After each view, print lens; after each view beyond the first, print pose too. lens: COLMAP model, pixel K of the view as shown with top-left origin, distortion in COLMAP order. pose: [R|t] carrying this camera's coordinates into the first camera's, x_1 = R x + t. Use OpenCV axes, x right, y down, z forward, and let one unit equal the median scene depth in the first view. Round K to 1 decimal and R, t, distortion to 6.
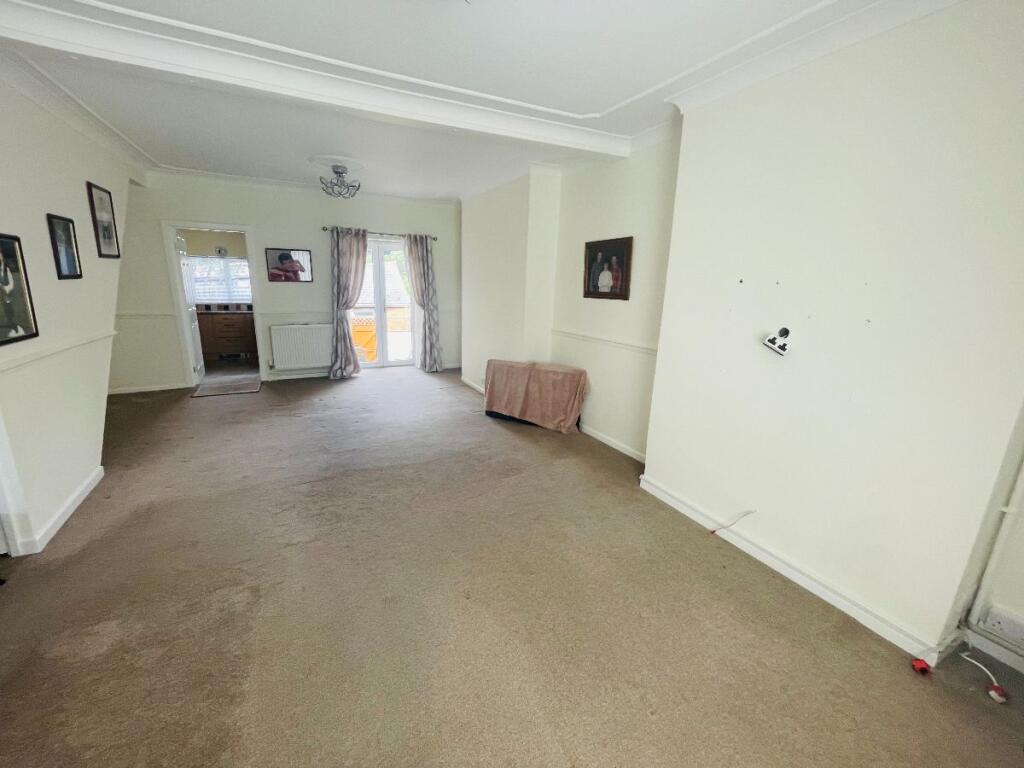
lens RADIAL K [[415.1, 0, 506.9], [0, 415.1, 377.0], [0, 0, 1]] dist [-0.003248, 0.002172]
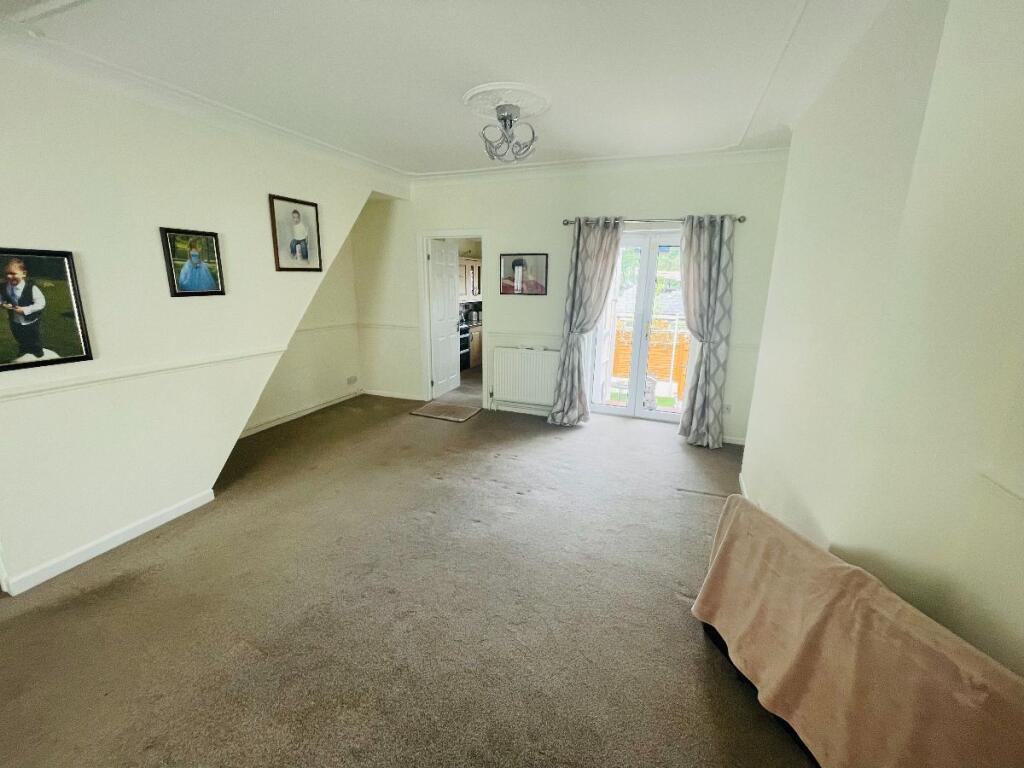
lens RADIAL K [[415.1, 0, 507.7], [0, 415.1, 379.4], [0, 0, 1]] dist [-0.003248, 0.002172]
pose [[0.661535, 0.157750, -0.733135, 0.071174], [-0.166621, 0.984107, 0.061404, -0.112211], [0.731170, 0.081534, 0.677306, 0.447606]]
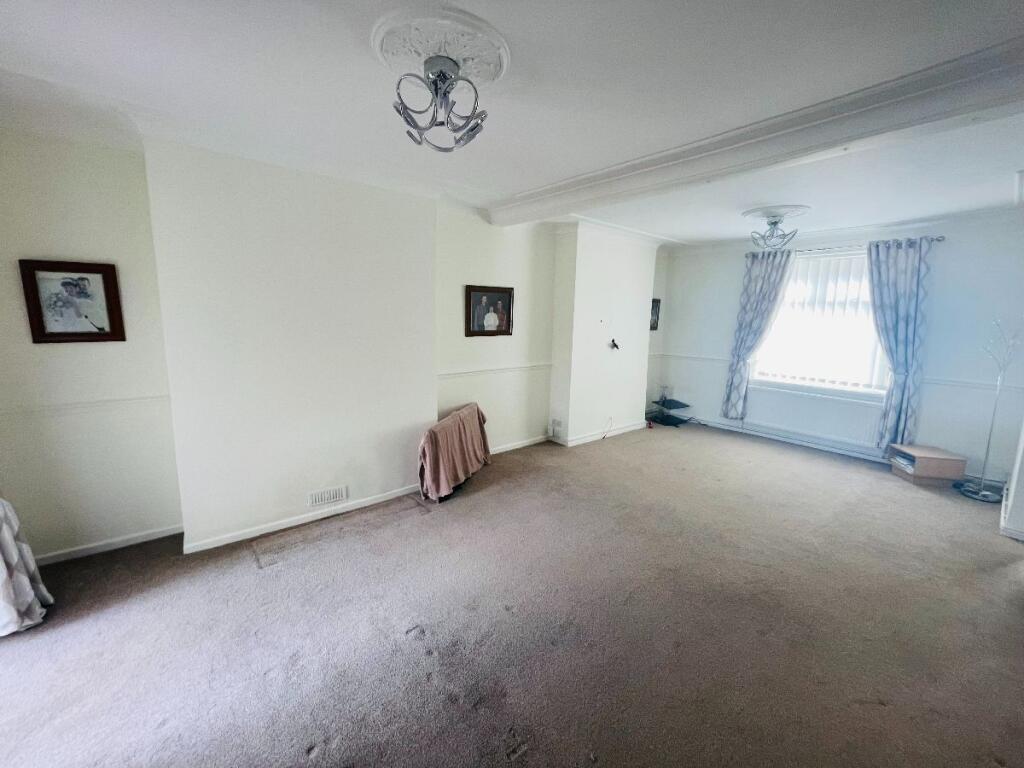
lens RADIAL K [[415.1, 0, 507.7], [0, 415.1, 384.1], [0, 0, 1]] dist [-0.003248, 0.002172]
pose [[-0.207638, -0.203644, 0.956774, -0.598166], [0.195897, 0.949620, 0.244635, -0.217497], [-0.958390, 0.238224, -0.157284, 0.755170]]
